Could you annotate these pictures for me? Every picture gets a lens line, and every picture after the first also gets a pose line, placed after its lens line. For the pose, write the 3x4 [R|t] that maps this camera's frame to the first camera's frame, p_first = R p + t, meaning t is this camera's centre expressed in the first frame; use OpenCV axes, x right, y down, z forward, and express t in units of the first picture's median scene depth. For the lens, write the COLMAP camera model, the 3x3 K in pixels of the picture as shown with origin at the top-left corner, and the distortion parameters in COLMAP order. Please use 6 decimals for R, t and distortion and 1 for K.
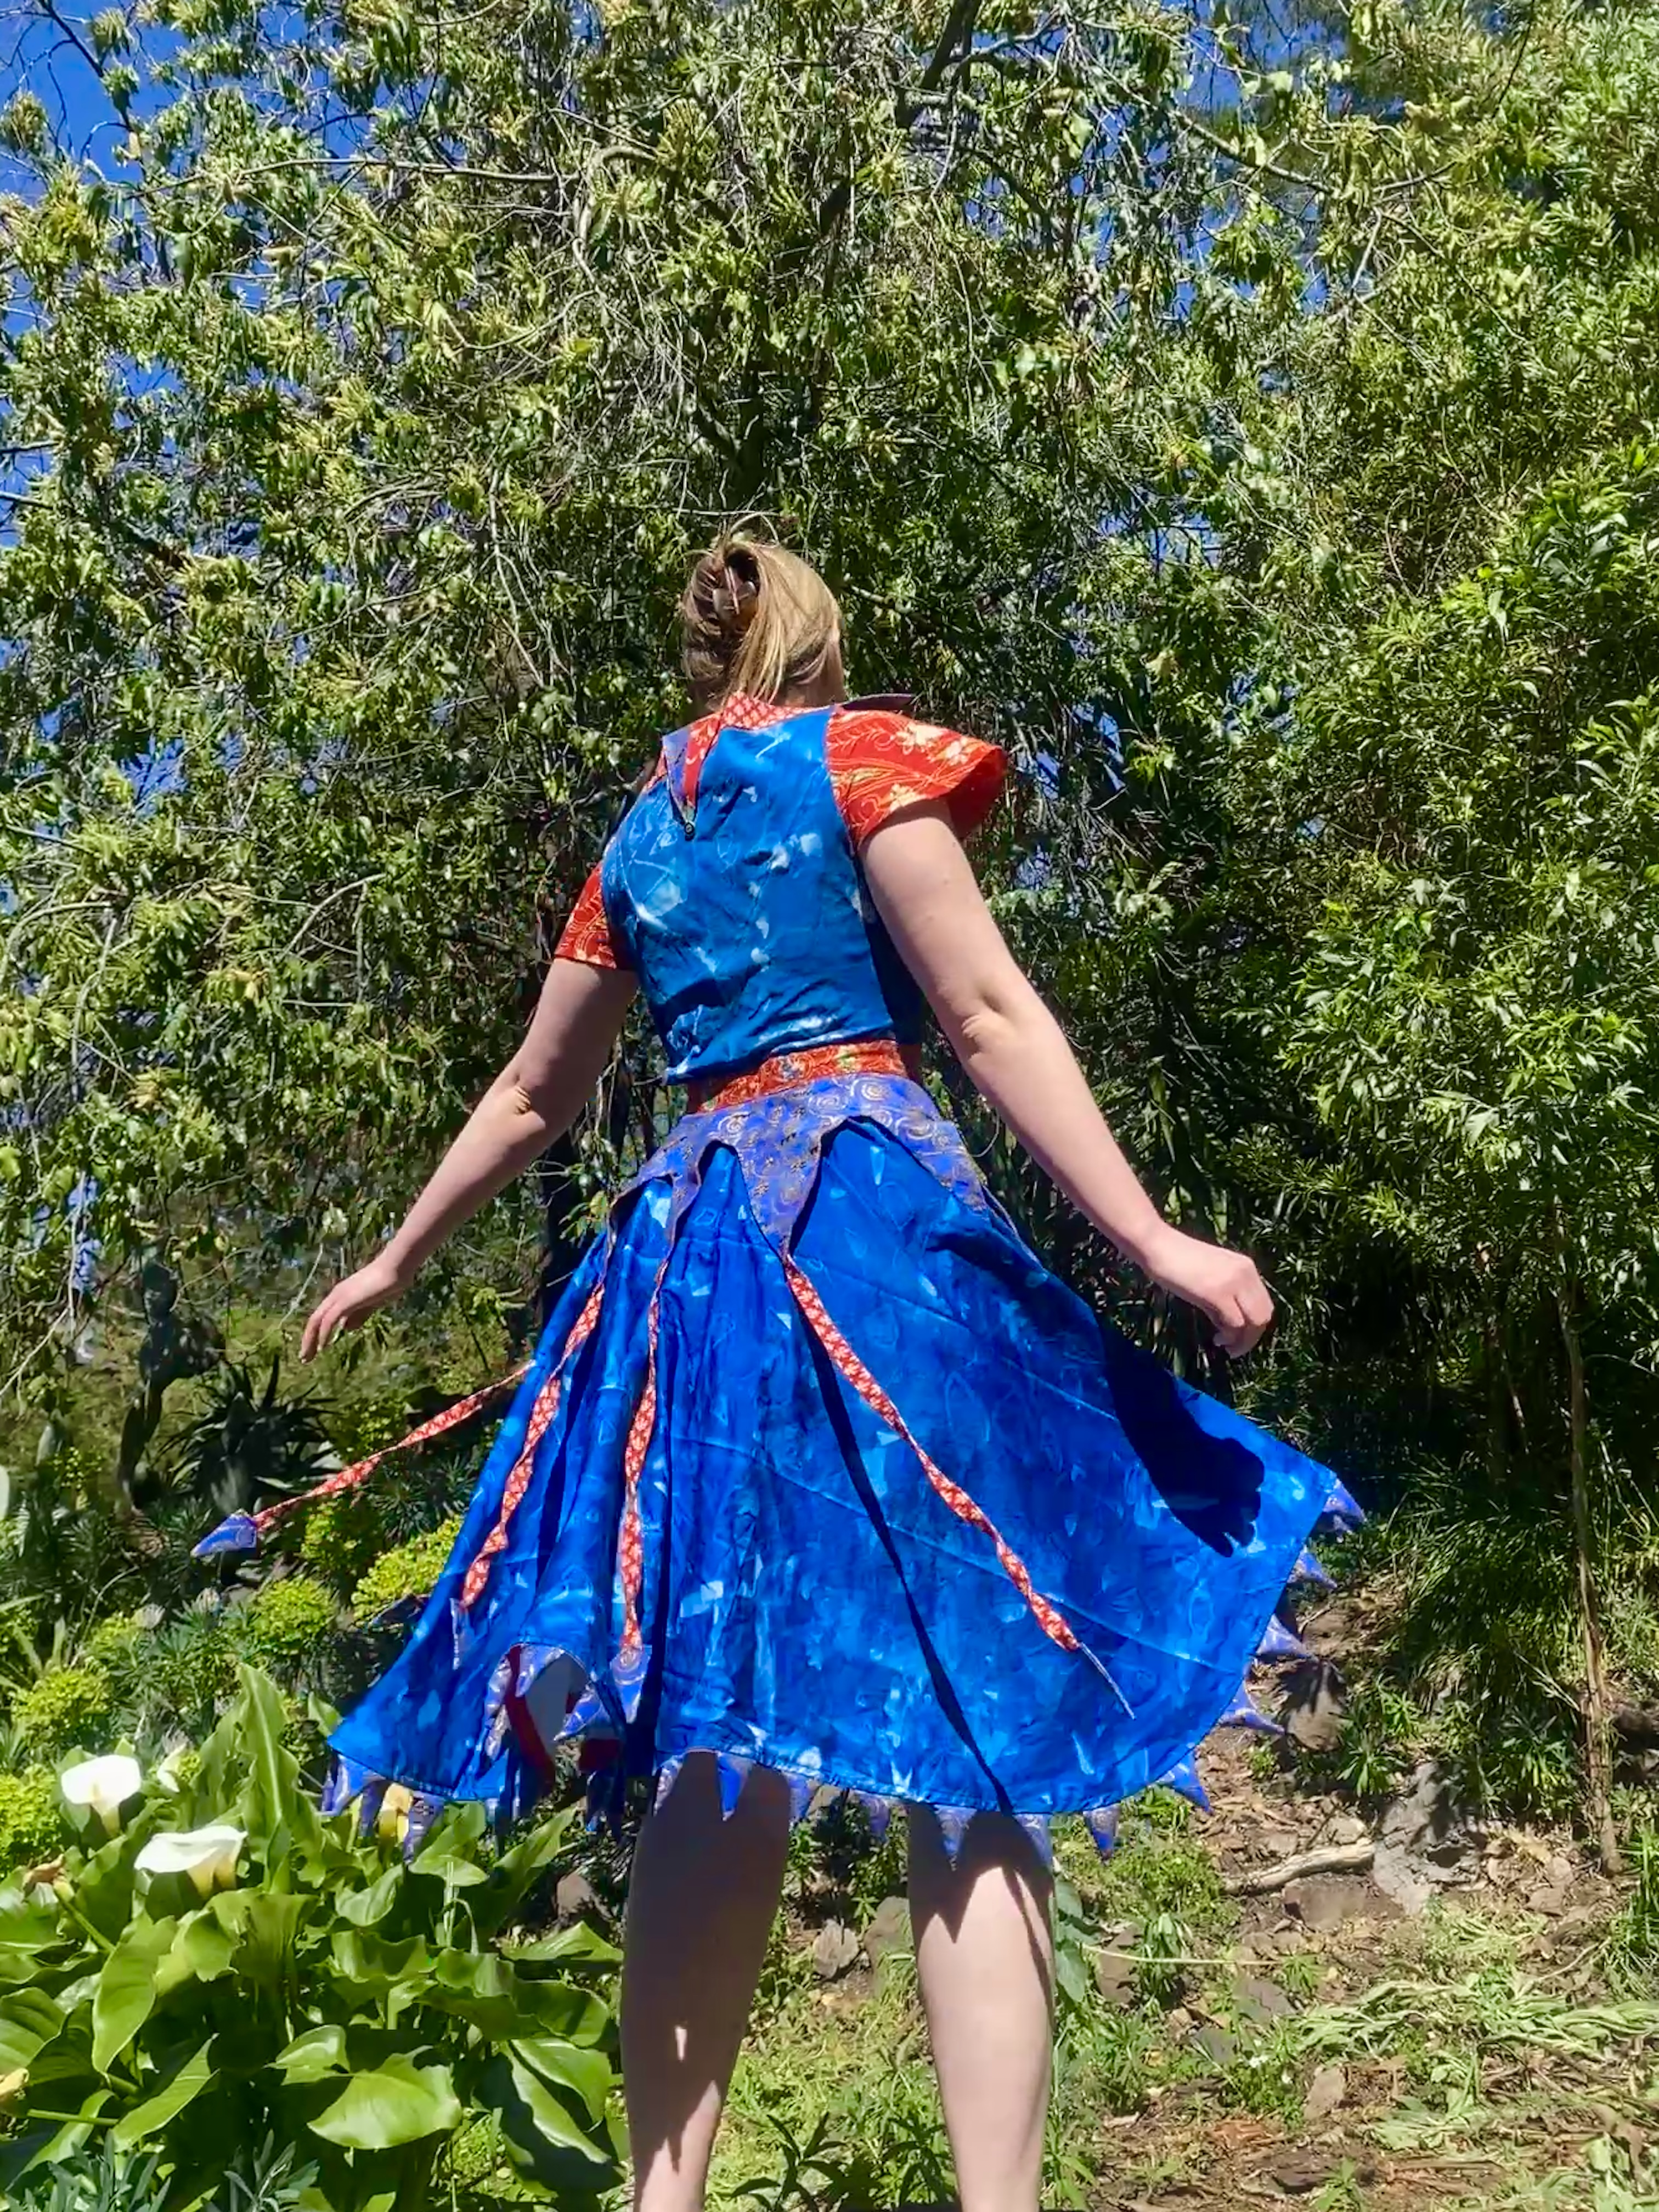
lens RADIAL K [[1849.9, 0, 830.5], [0, 1849.9, 1116.6], [0, 0, 1]] dist [0.028218, -0.023187]
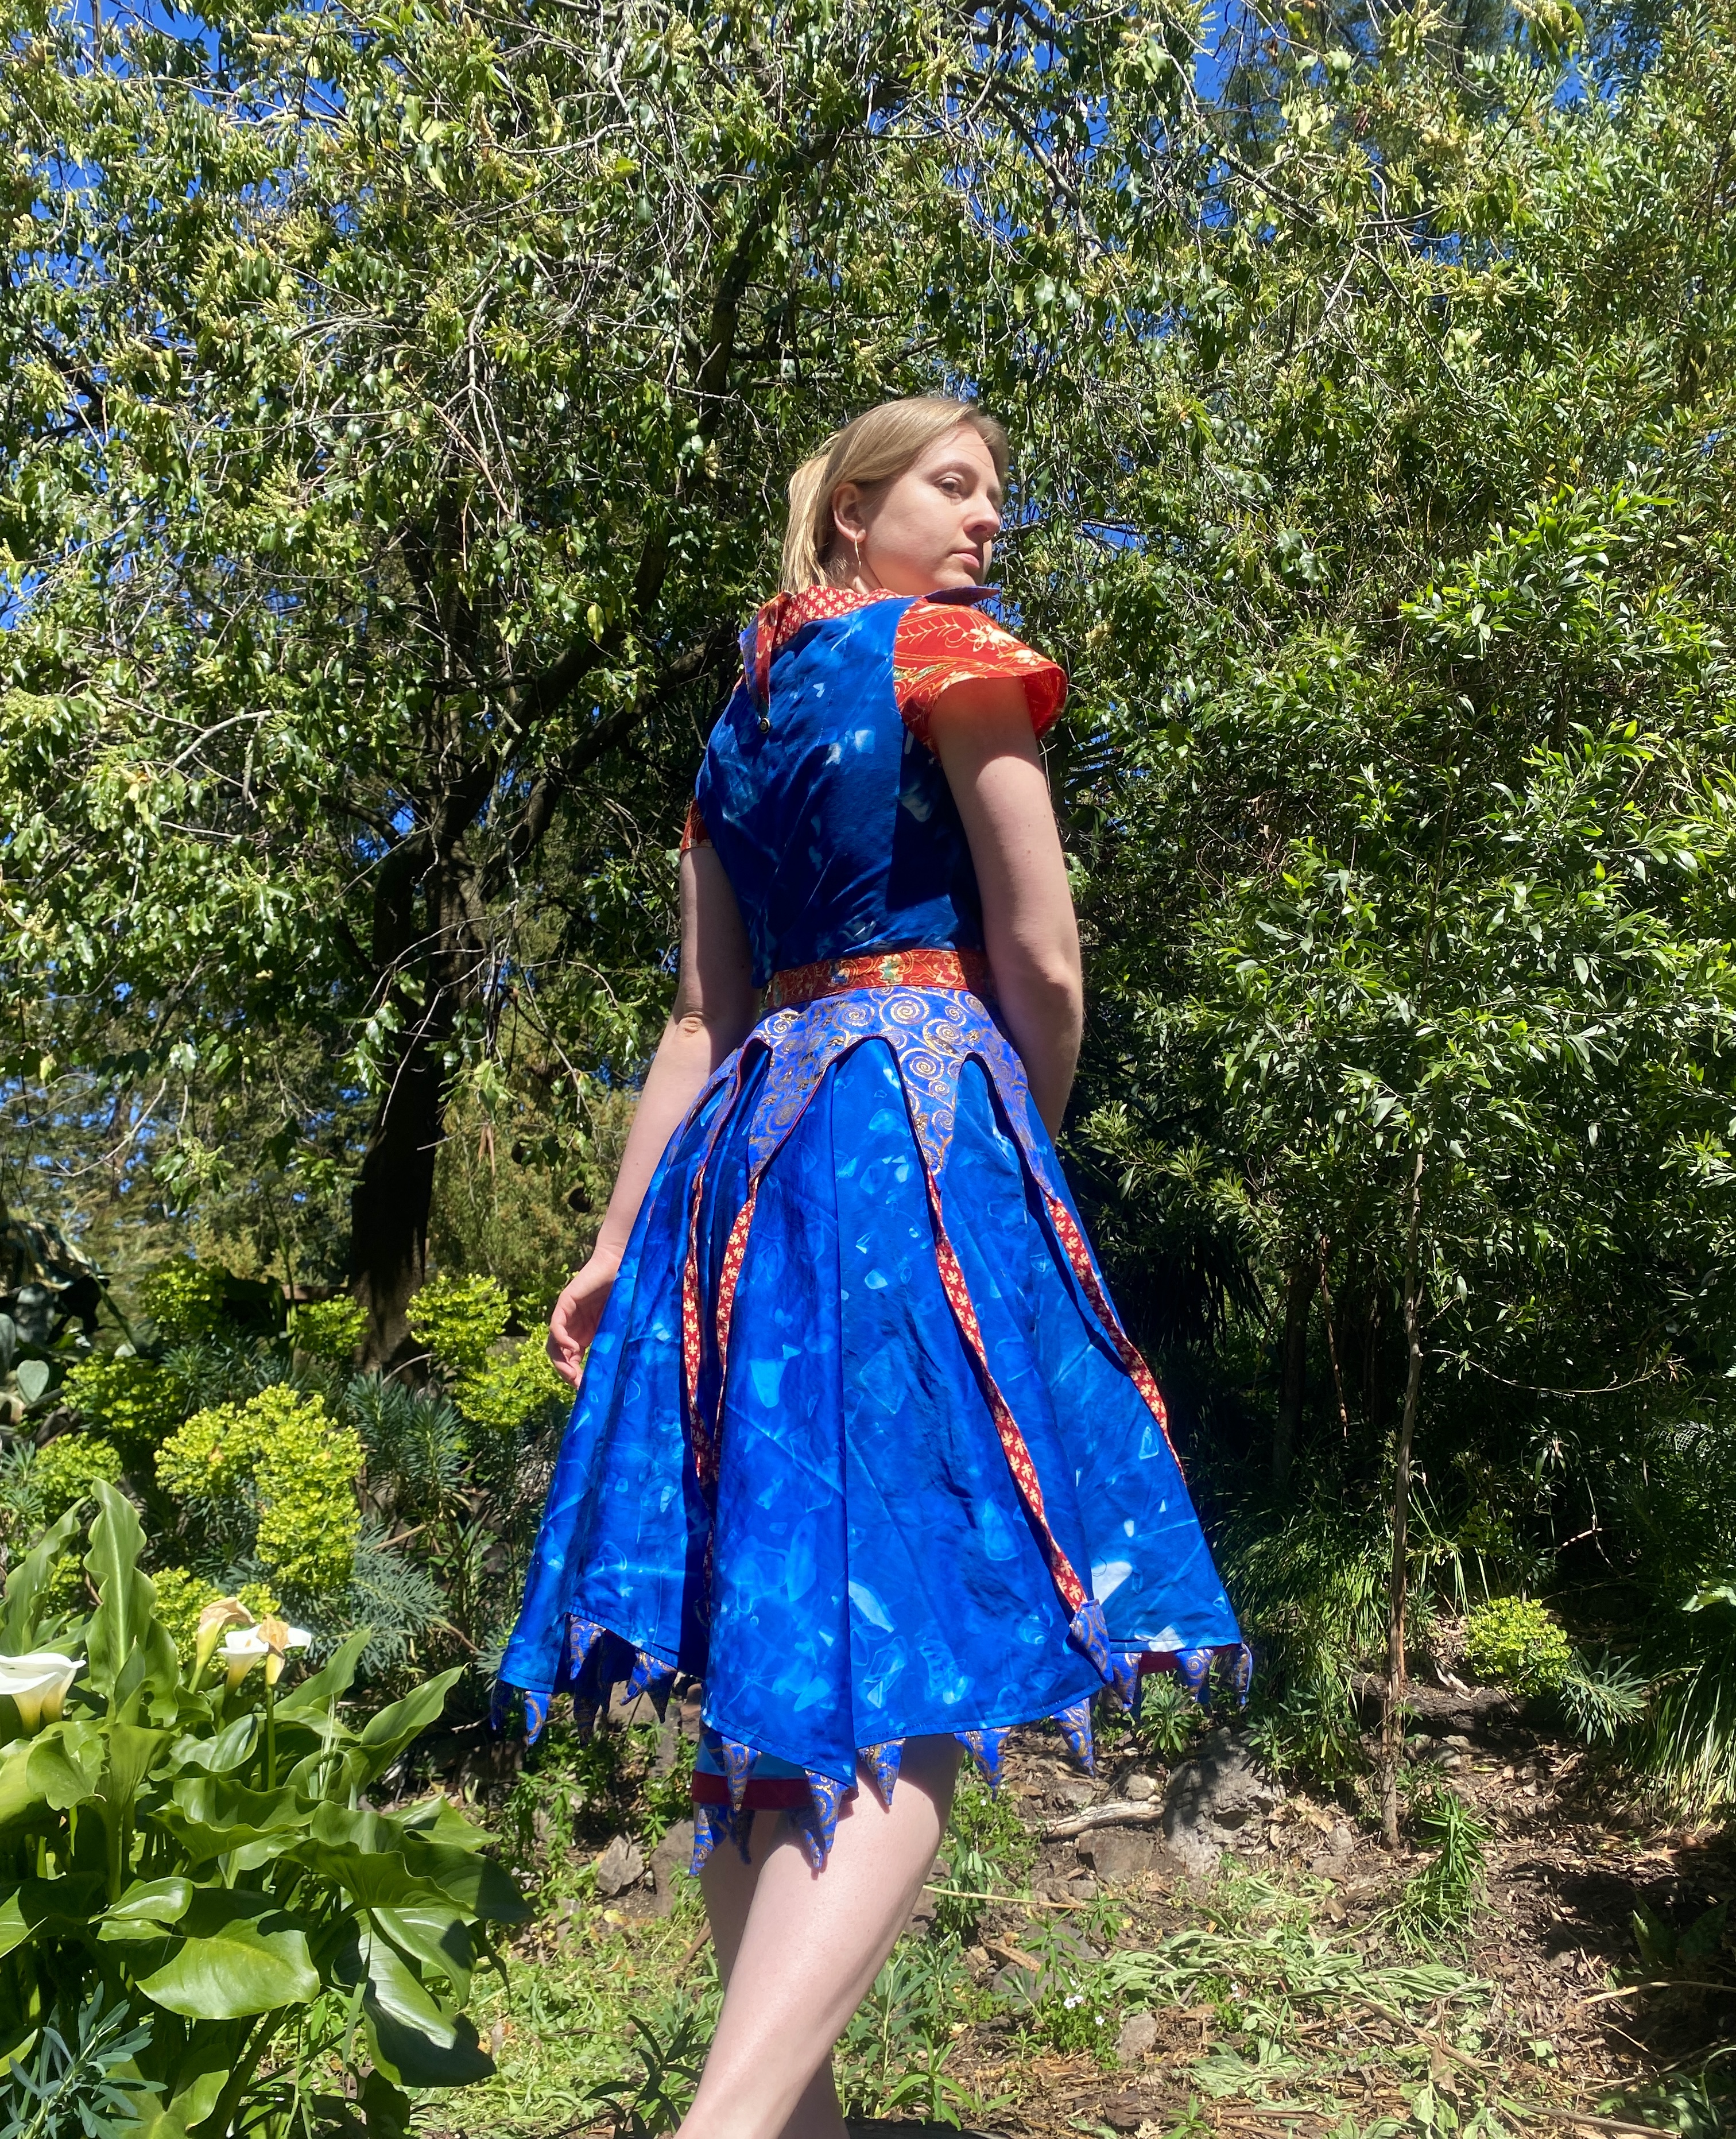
lens RADIAL K [[1761.4, 0, 849.9], [0, 1761.4, 1109.5], [0, 0, 1]] dist [0.000489, 0.014661]
pose [[0.979697, 0.138311, 0.145131, -0.070310], [-0.137714, 0.990370, -0.014201, 0.053321], [-0.145697, -0.006073, 0.989311, 0.072611]]
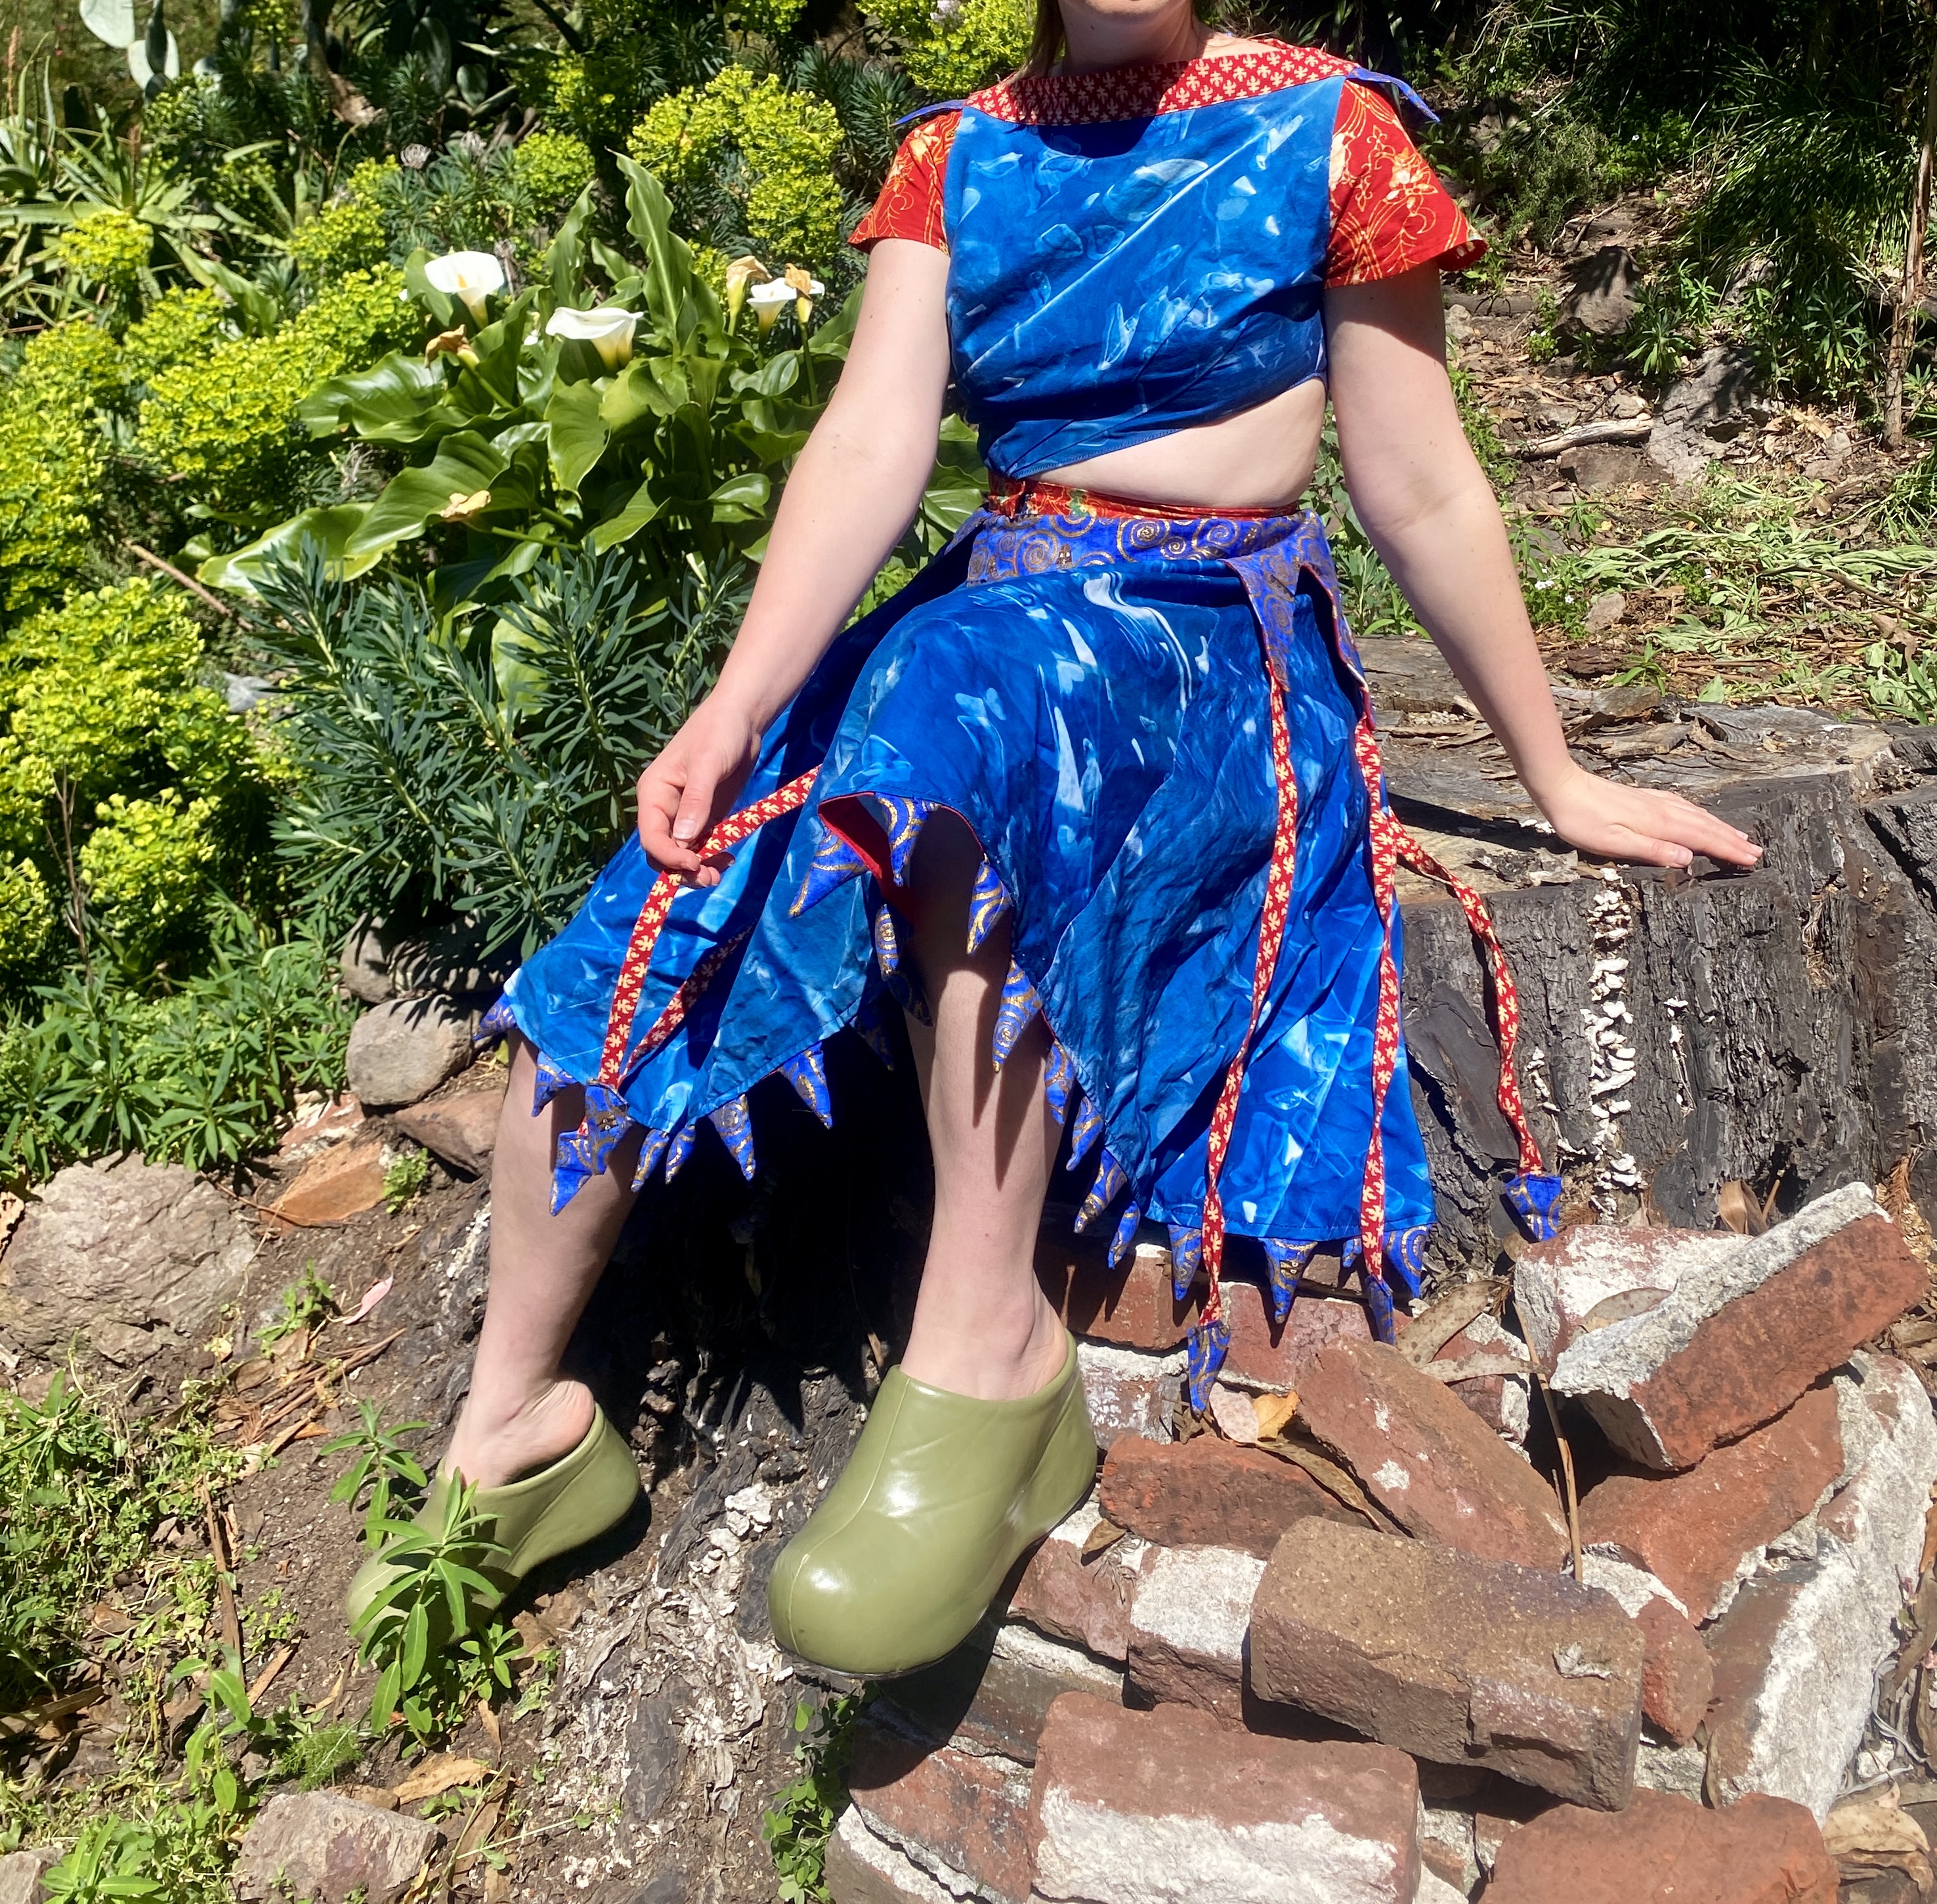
lens RADIAL K [[2007.8, 0, 967.3], [0, 2007.8, 568.7], [0, 0, 1]] dist [0.023065, 0.000000]
pose [[0.999366, 0.035541, 0.002041, -0.081129], [-0.033391, 0.915946, 0.399911, 0.040534], [0.012343, -0.399726, 0.916552, -0.041268]]
